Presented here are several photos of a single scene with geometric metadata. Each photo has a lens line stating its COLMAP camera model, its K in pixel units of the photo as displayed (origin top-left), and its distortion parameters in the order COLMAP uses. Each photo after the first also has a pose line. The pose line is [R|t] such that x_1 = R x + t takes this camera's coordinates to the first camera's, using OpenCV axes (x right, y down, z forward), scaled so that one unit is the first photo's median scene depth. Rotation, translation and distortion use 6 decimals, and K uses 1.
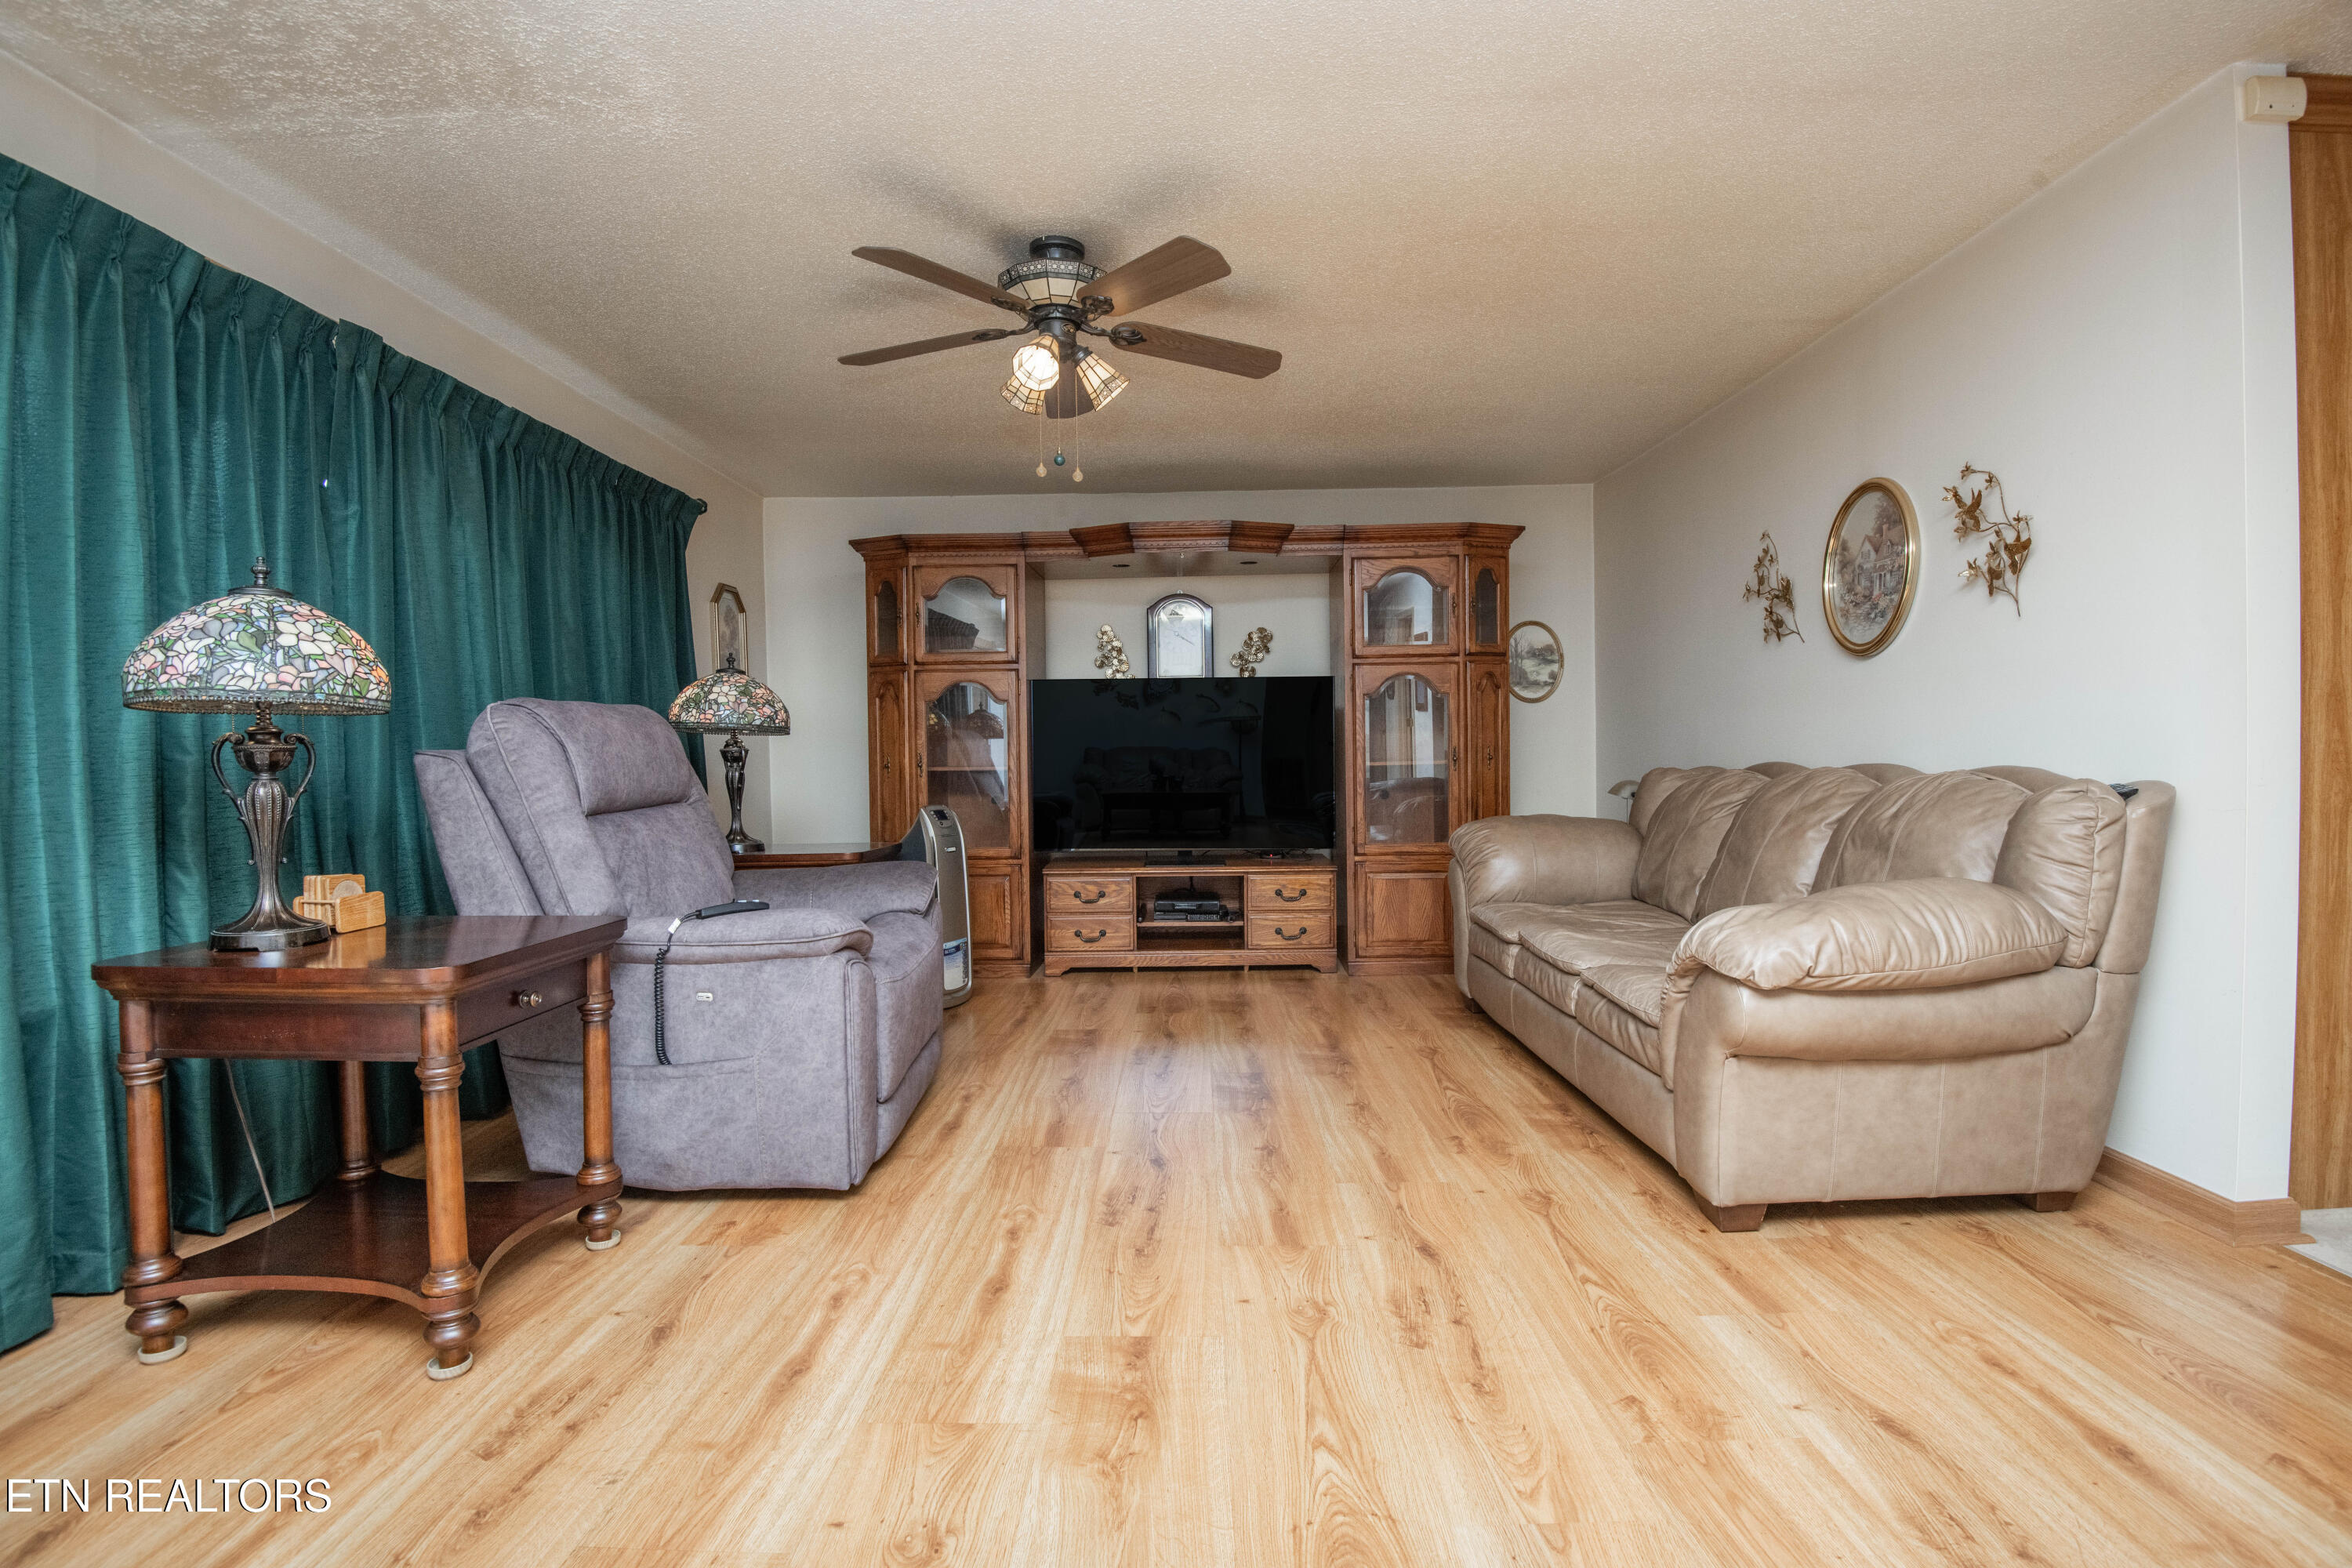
lens RADIAL K [[1086.6, 0, 1182.7], [0, 1086.6, 782.6], [0, 0, 1]] dist [-0.008198, -0.024989]
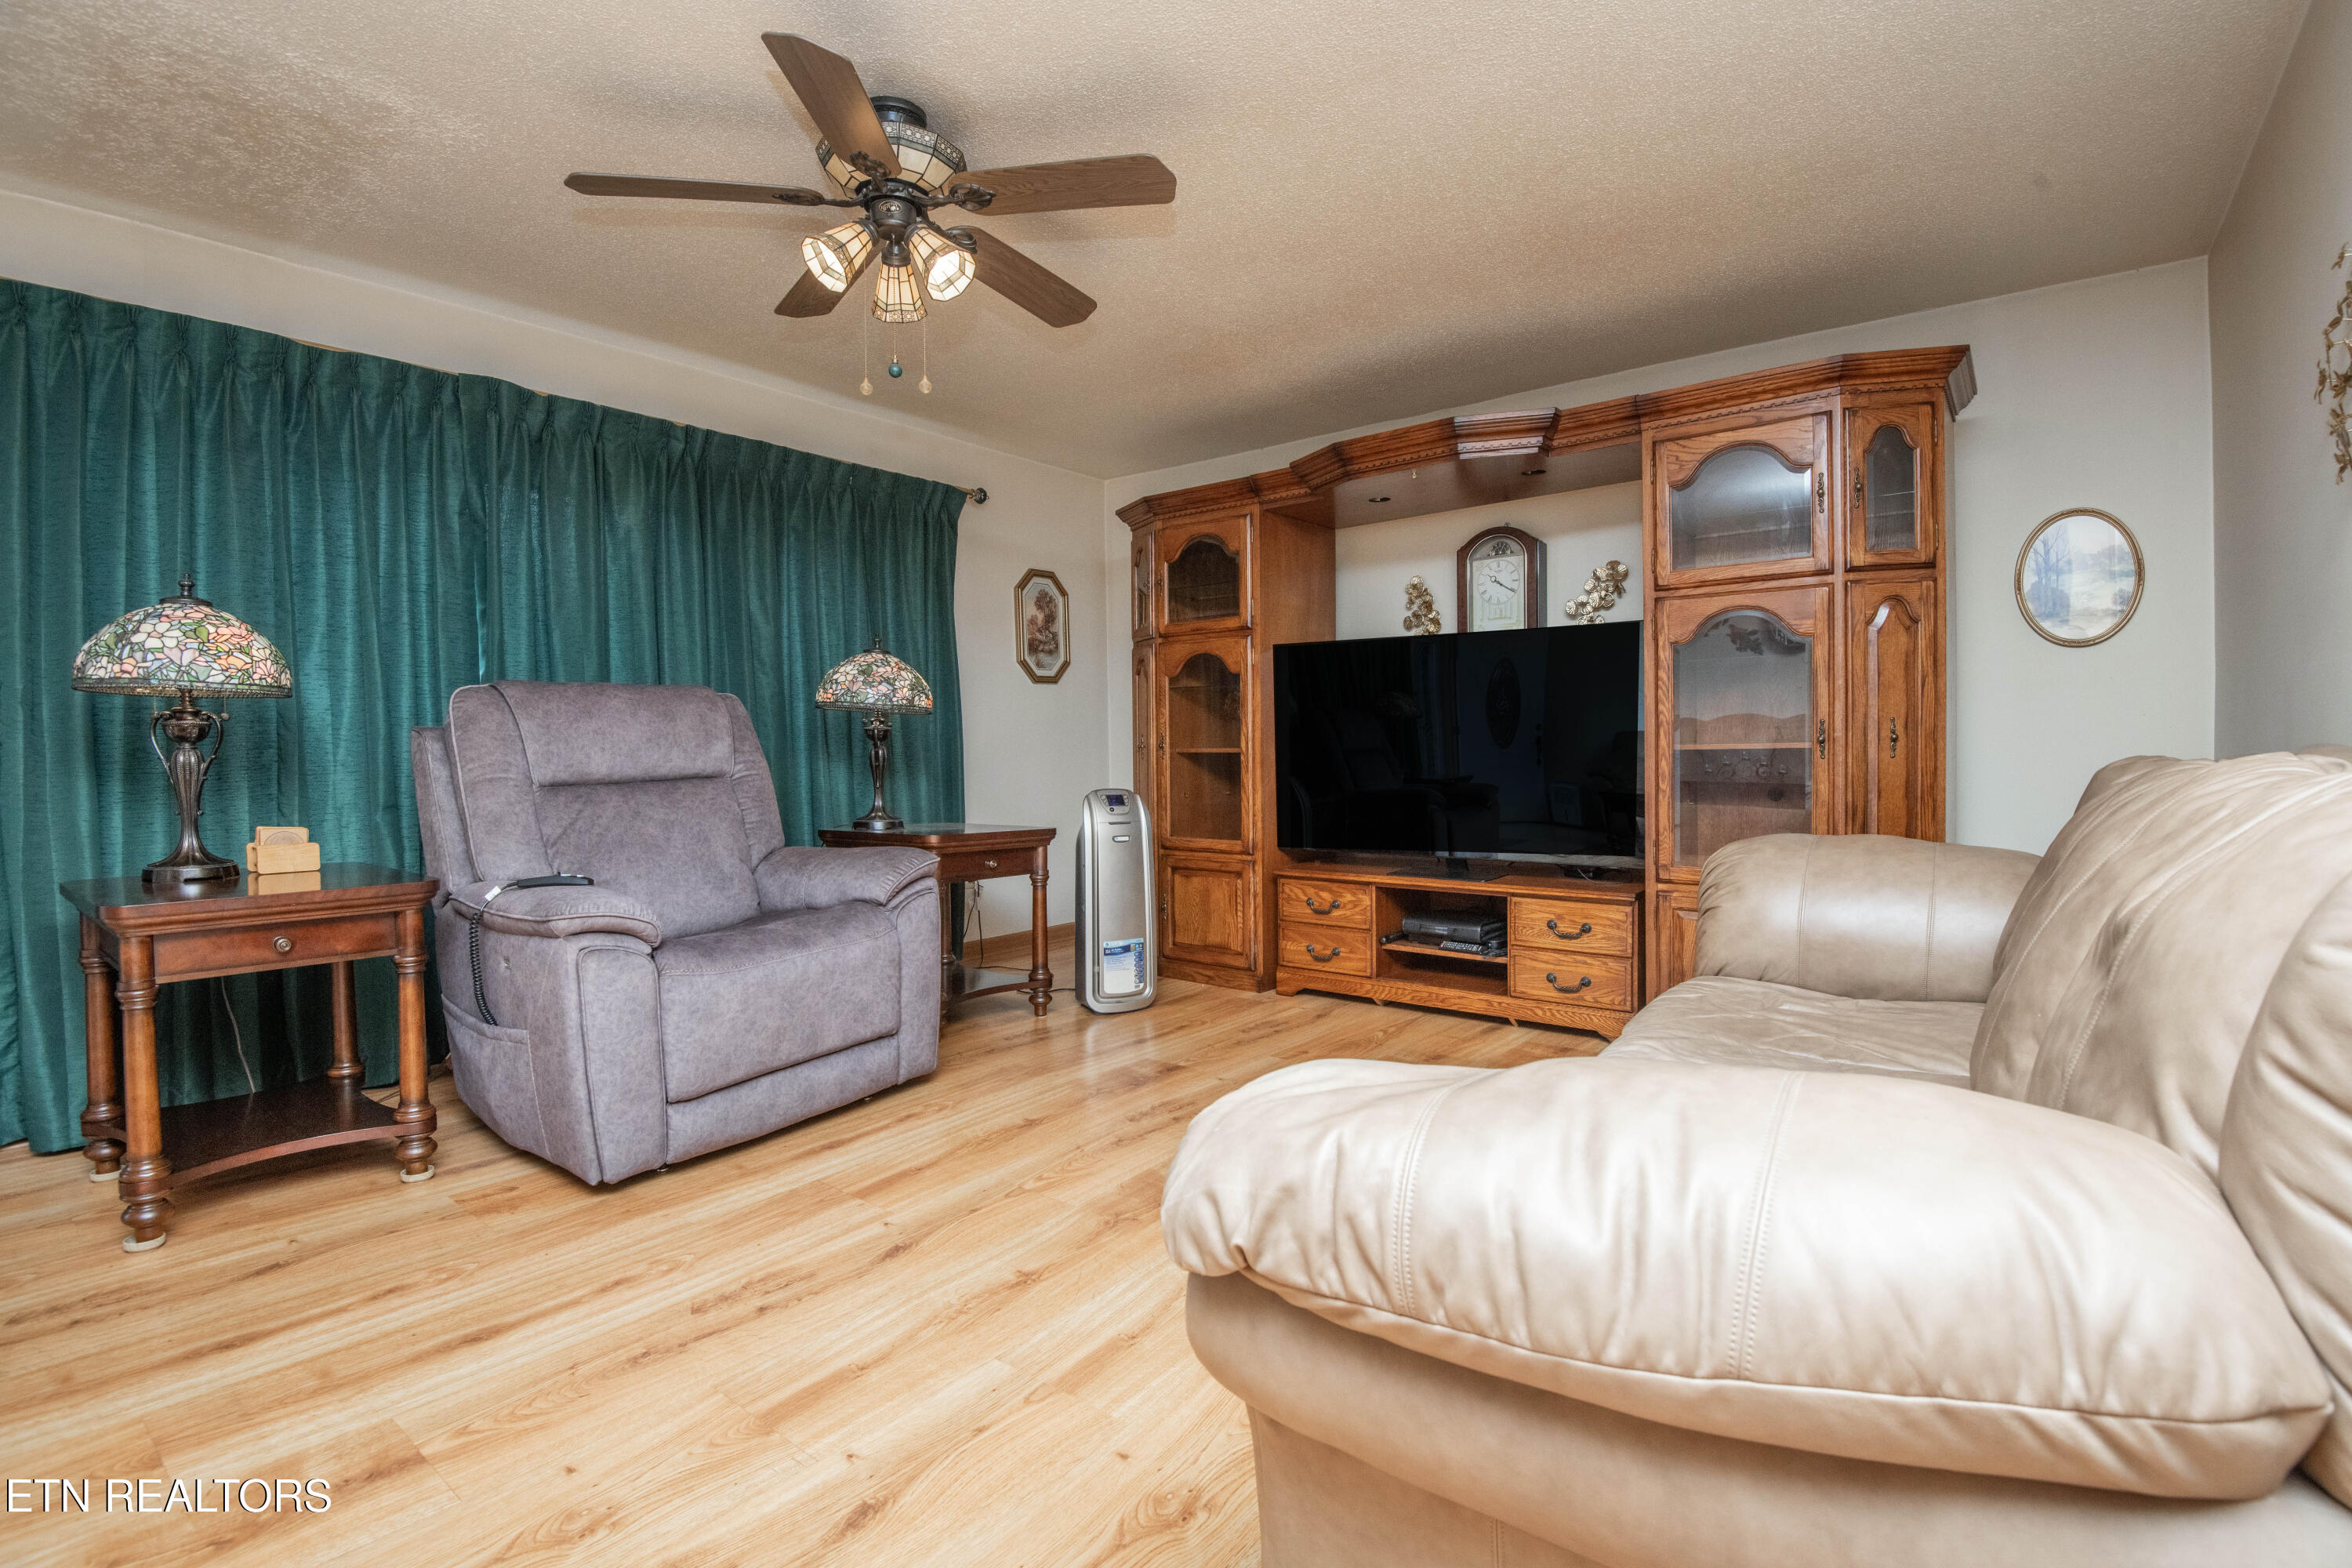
lens RADIAL K [[1086.6, 0, 1182.7], [0, 1086.6, 782.6], [0, 0, 1]] dist [-0.008198, -0.024989]
pose [[0.793121, 0.025156, -0.608545, 0.579587], [-0.017436, 0.999675, 0.018600, -0.004242], [0.608815, -0.004141, 0.793302, 0.489139]]
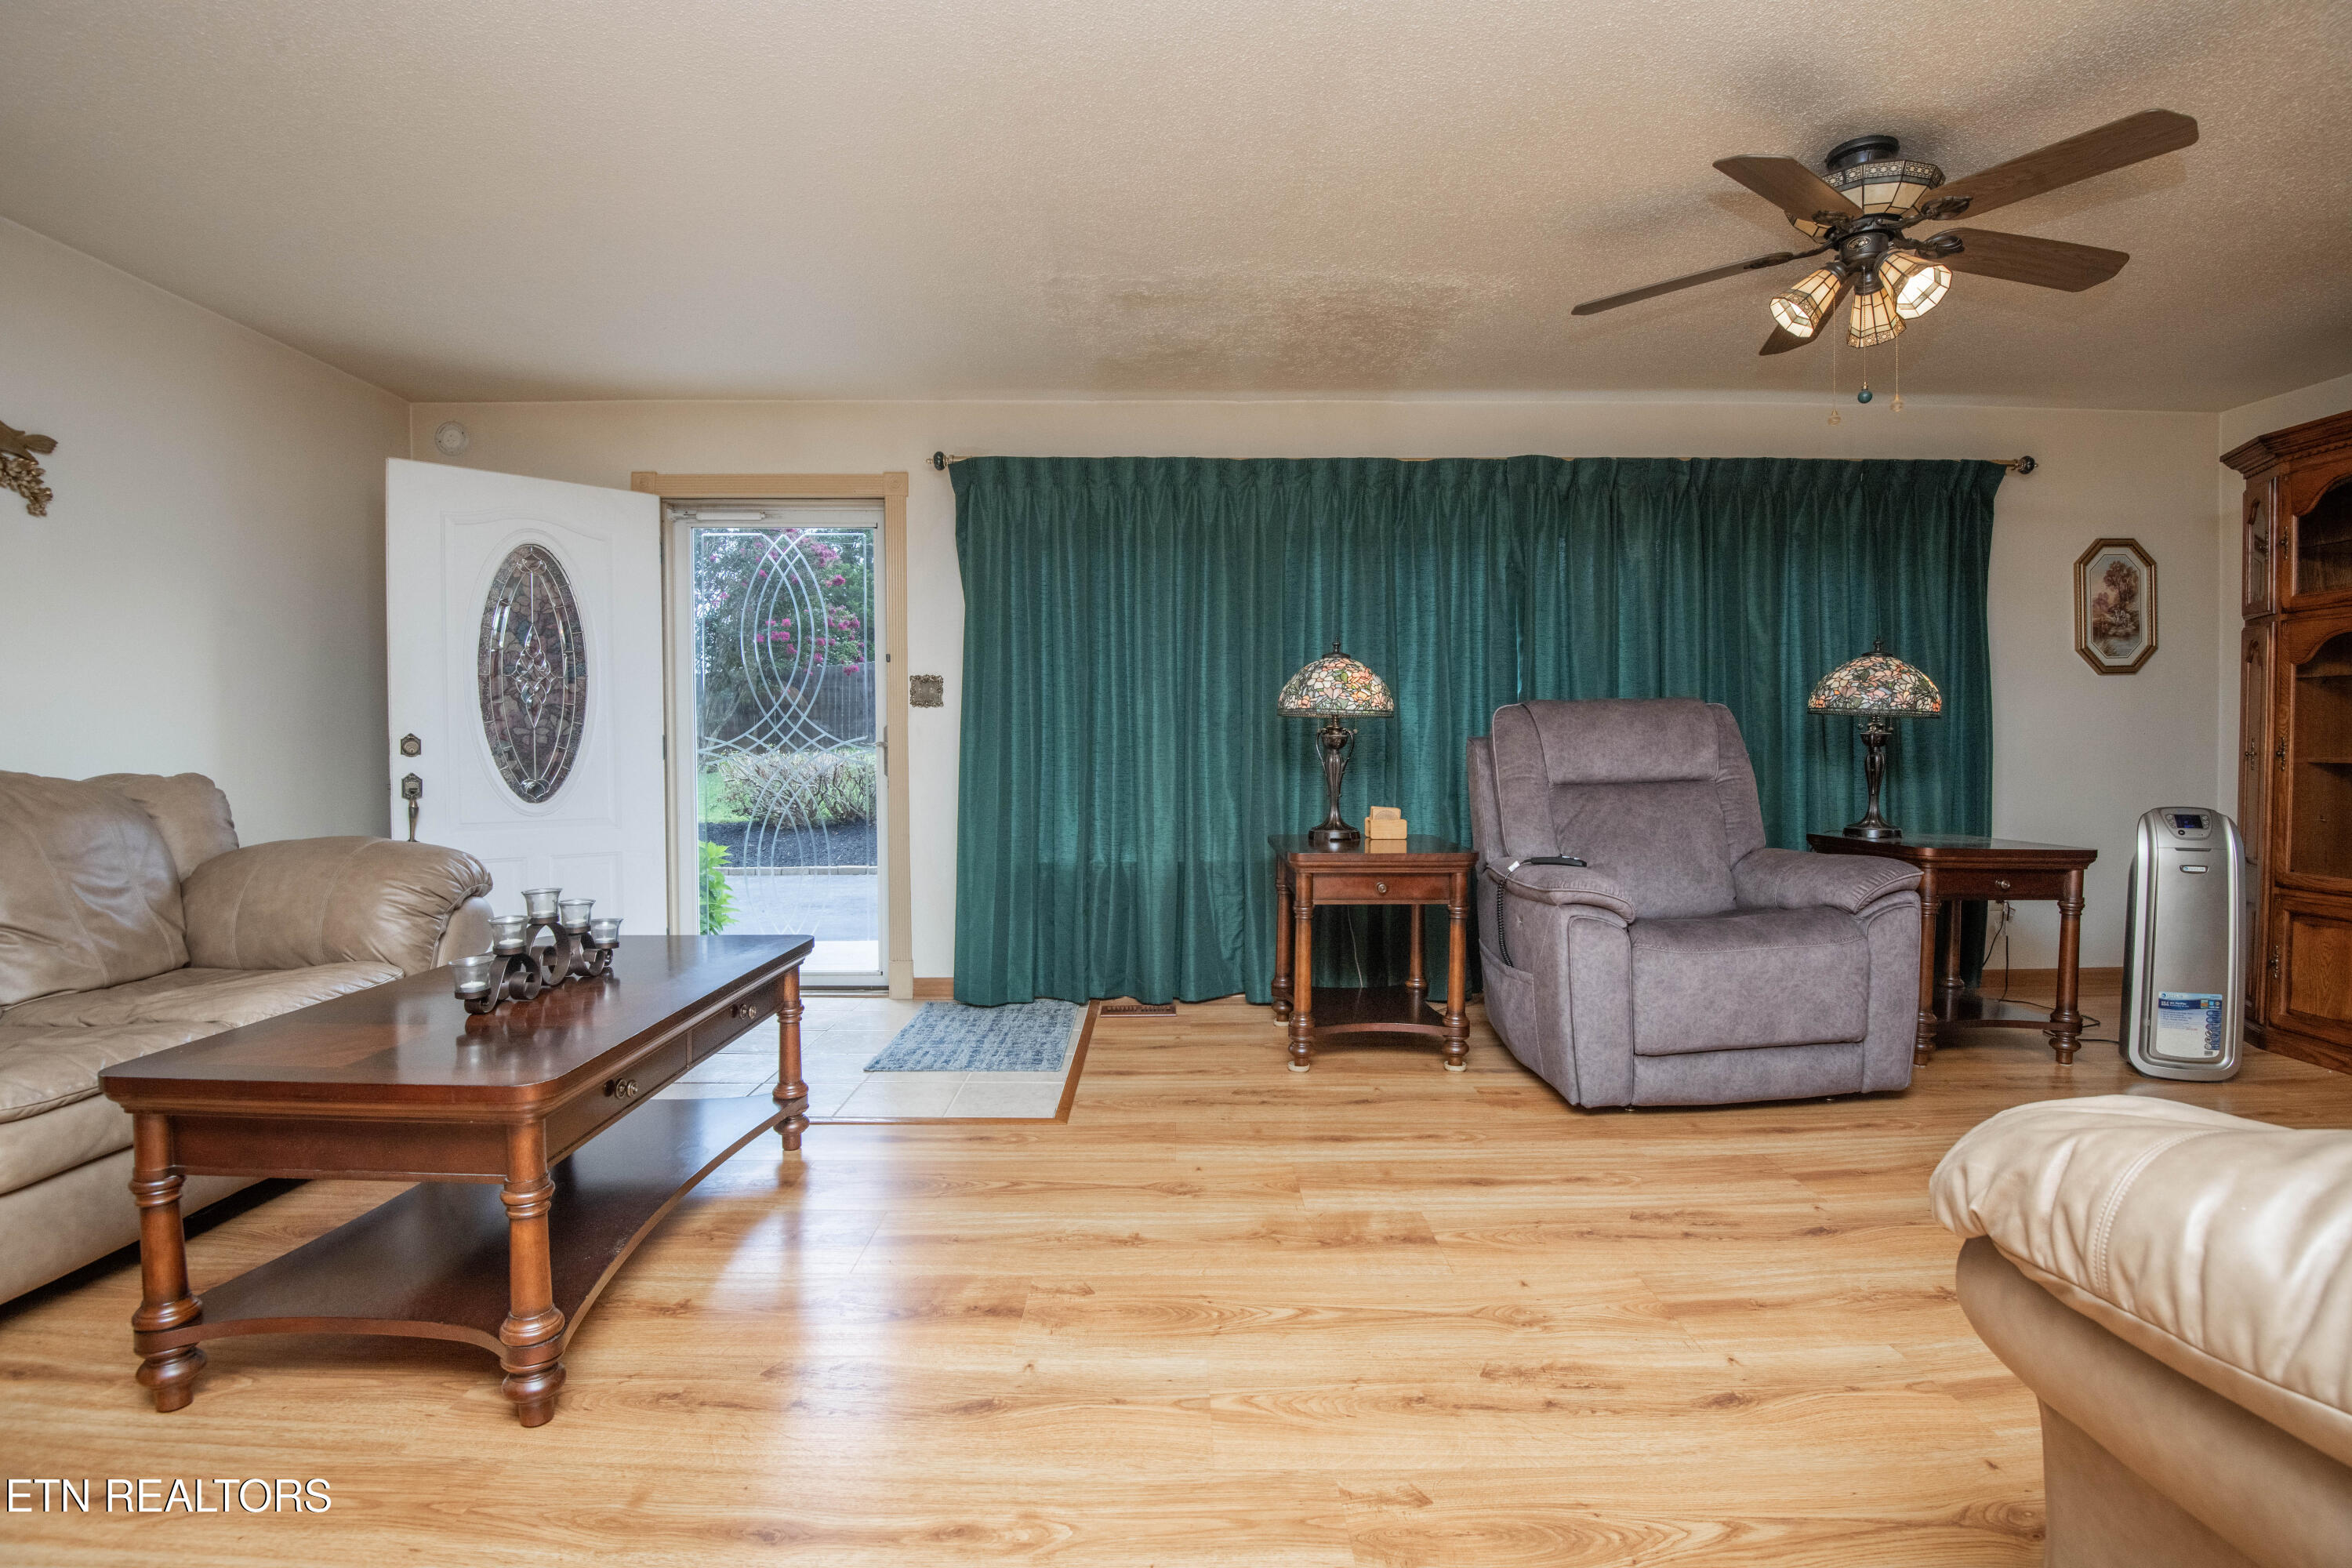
lens RADIAL K [[1086.6, 0, 1182.7], [0, 1086.6, 782.6], [0, 0, 1]] dist [-0.008198, -0.024989]
pose [[0.021419, 0.047426, -0.998645, 0.745938], [-0.022471, 0.998645, 0.046944, -0.023436], [0.999518, 0.021436, 0.022456, 0.462236]]
